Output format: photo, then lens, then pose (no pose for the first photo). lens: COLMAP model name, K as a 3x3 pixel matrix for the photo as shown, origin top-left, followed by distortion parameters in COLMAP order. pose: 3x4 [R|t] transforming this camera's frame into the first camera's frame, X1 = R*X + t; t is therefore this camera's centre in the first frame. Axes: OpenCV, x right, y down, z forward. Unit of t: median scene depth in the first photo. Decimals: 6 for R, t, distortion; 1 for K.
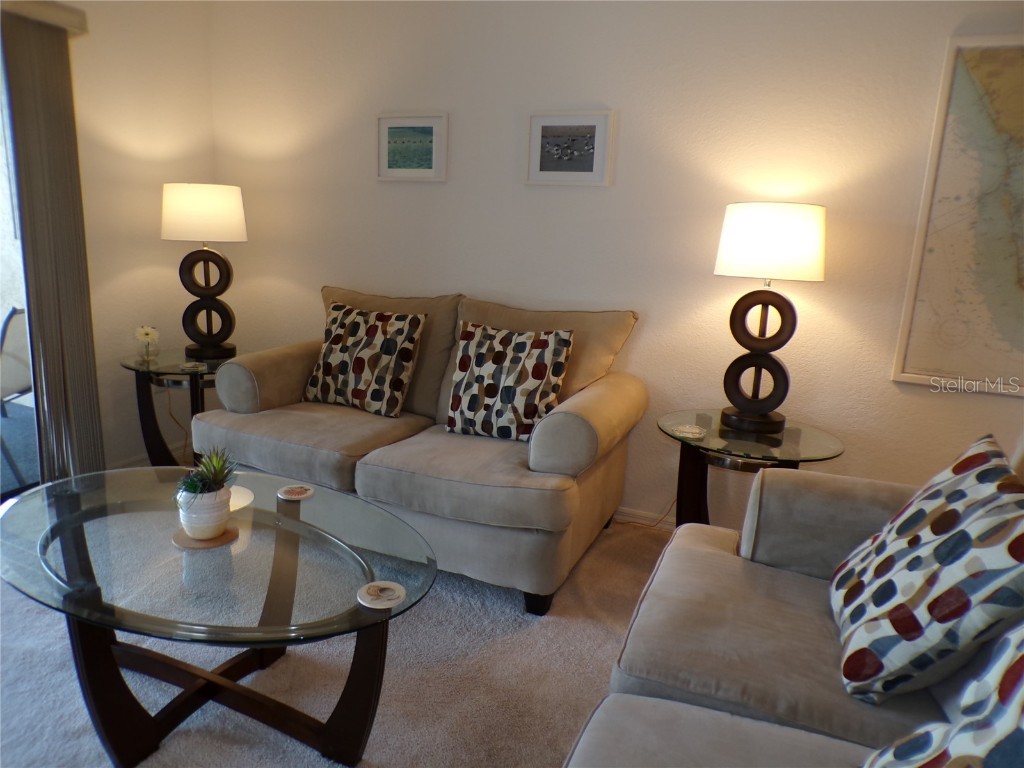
lens RADIAL K [[691.6, 0, 511.5], [0, 691.6, 388.4], [0, 0, 1]] dist [-0.063933, 0.034928]
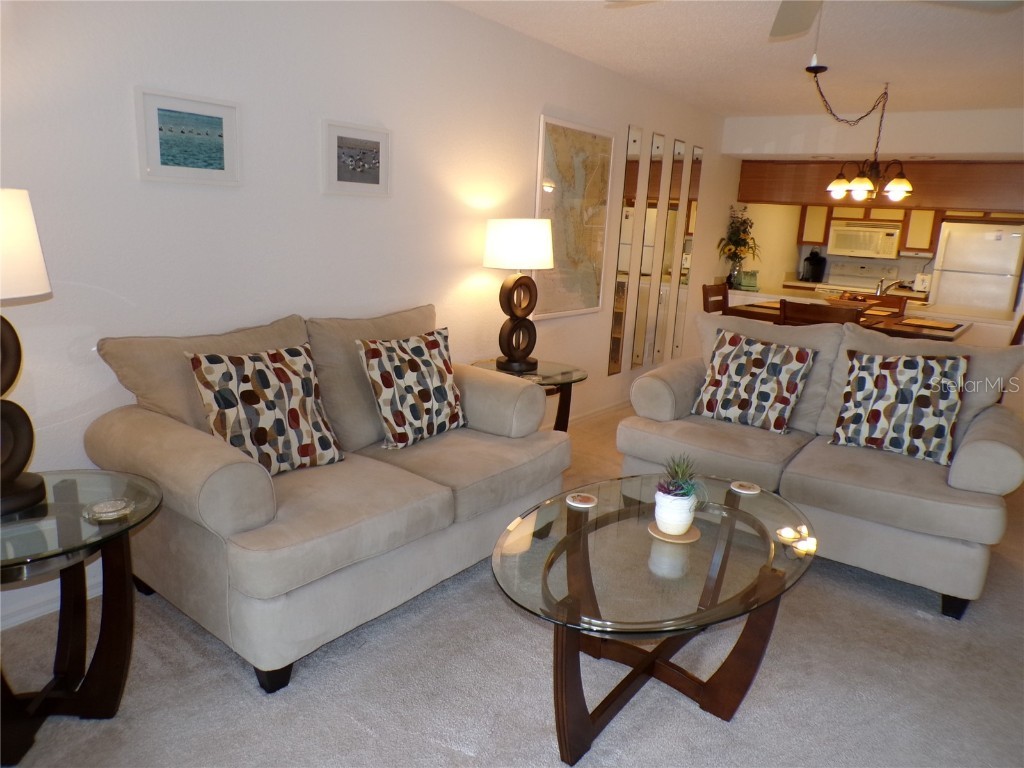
lens RADIAL K [[695.7, 0, 509.0], [0, 695.7, 383.8], [0, 0, 1]] dist [-0.051108, 0.024363]
pose [[0.264283, -0.254594, 0.930235, -0.931913], [0.183953, 0.960128, 0.210514, -0.204078], [-0.946740, 0.115484, 0.300579, 0.510580]]
